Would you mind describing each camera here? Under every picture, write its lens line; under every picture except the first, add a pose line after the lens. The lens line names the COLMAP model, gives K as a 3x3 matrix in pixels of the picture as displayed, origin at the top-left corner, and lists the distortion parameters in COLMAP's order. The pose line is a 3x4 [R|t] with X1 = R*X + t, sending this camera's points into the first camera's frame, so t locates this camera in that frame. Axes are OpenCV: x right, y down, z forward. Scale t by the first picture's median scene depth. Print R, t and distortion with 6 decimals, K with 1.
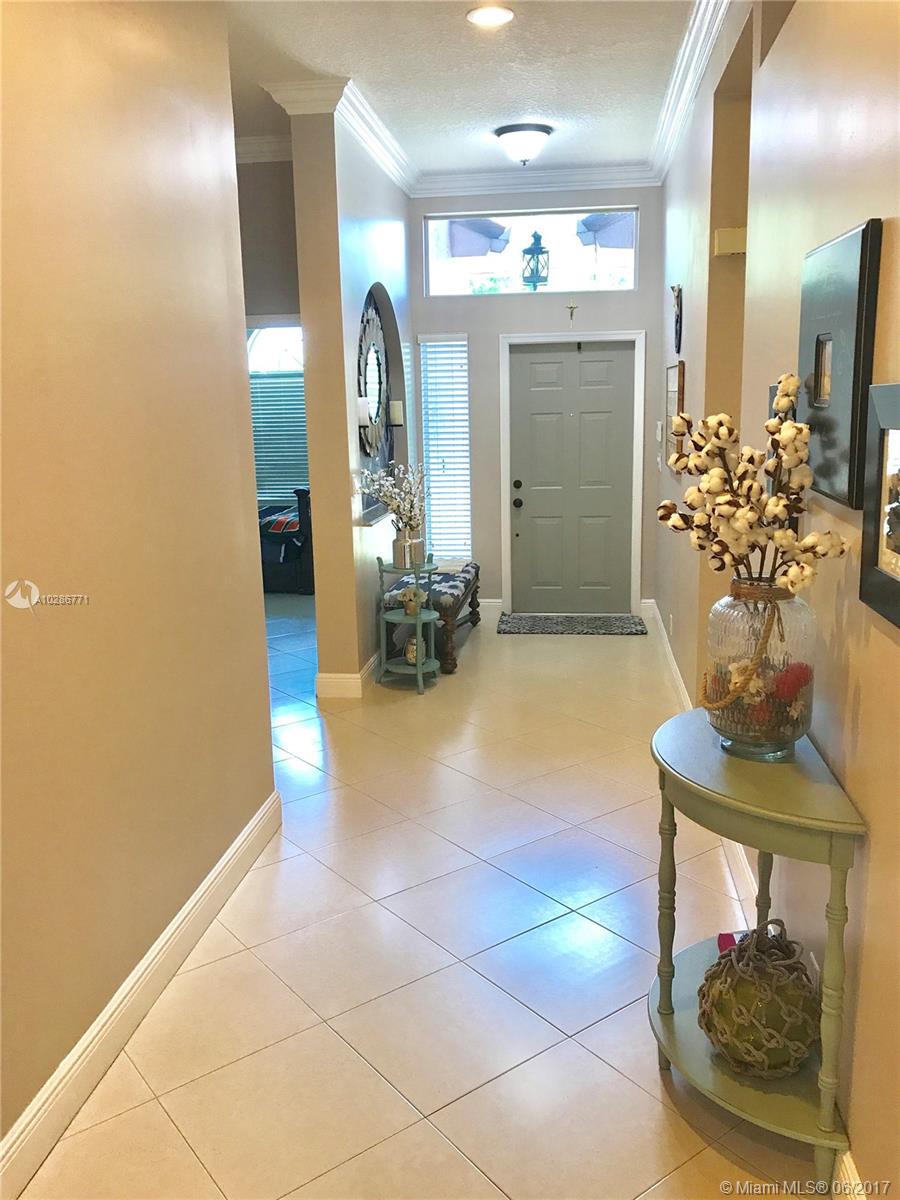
lens RADIAL K [[990.7, 0, 458.4], [0, 990.7, 600.4], [0, 0, 1]] dist [0.040469, -0.024528]
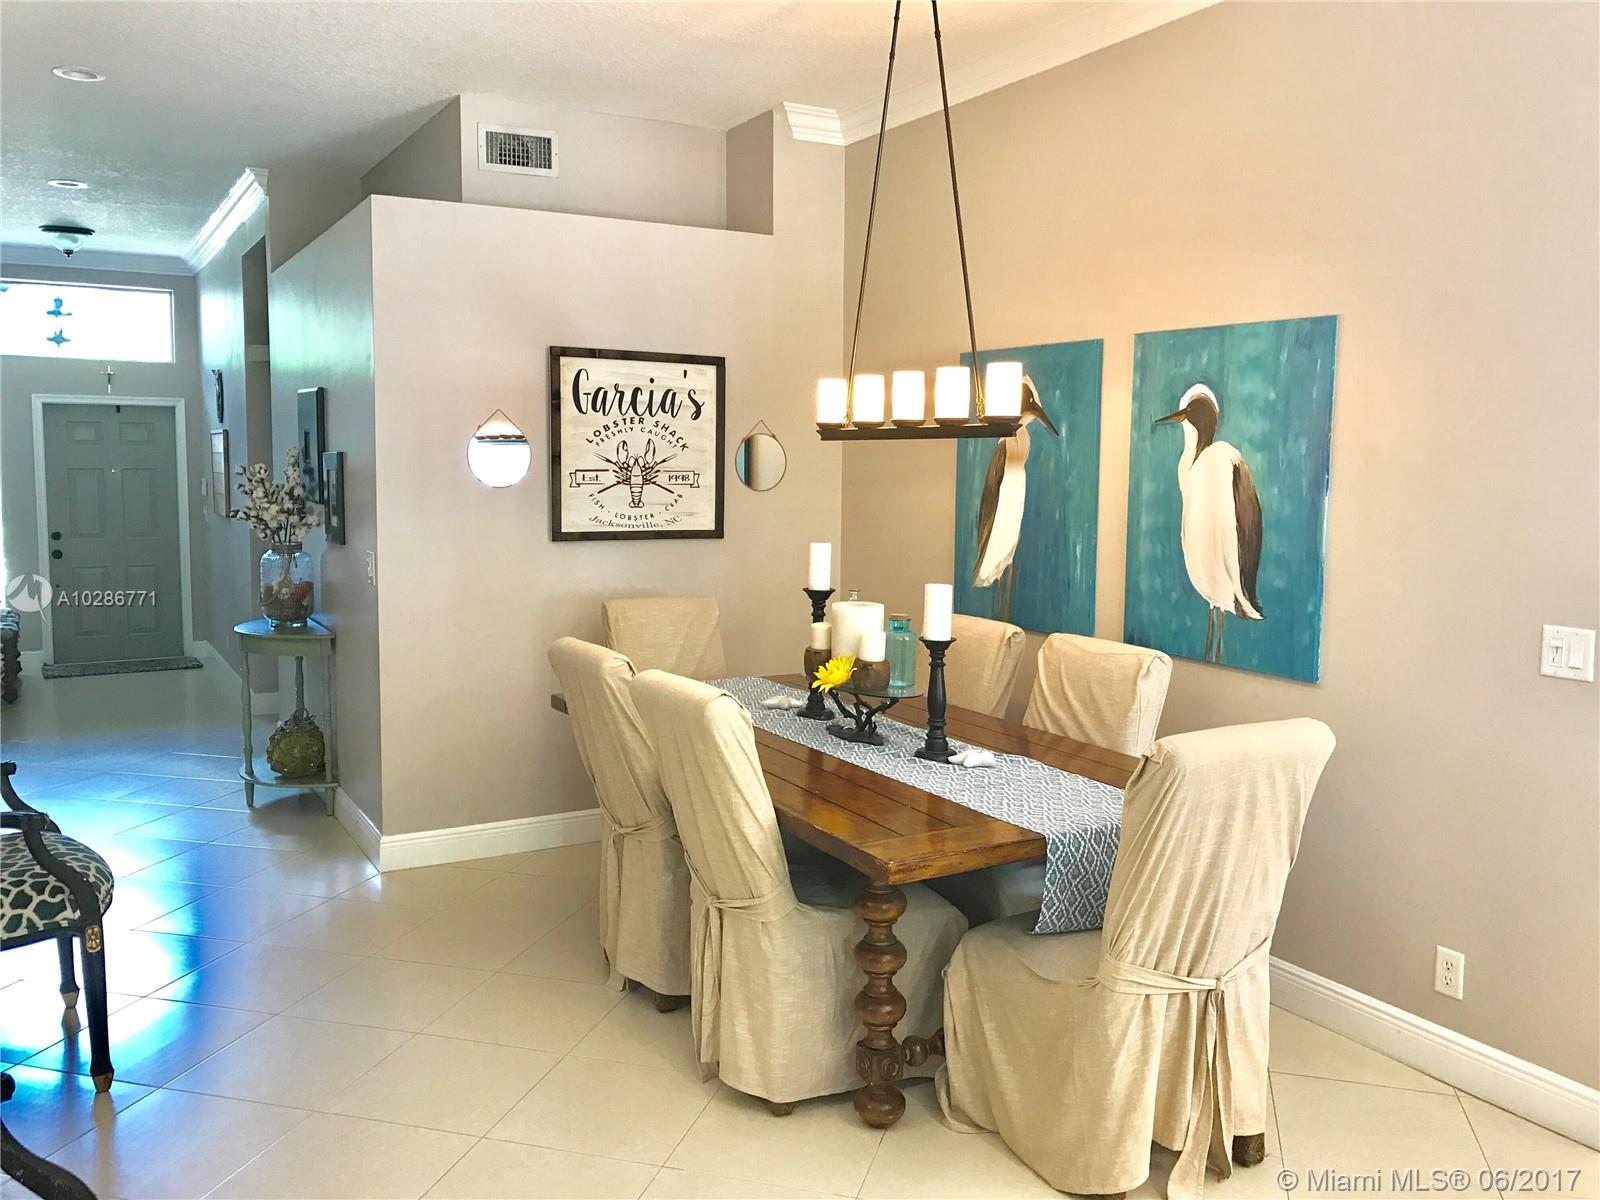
lens RADIAL K [[1320.9, 0, 808.6], [0, 1320.9, 587.9], [0, 0, 1]] dist [0.040469, -0.024528]
pose [[0.800178, -0.027919, 0.599113, -0.492569], [0.093433, 0.992523, -0.078538, 0.393688], [-0.592441, 0.118822, 0.796803, -1.864923]]
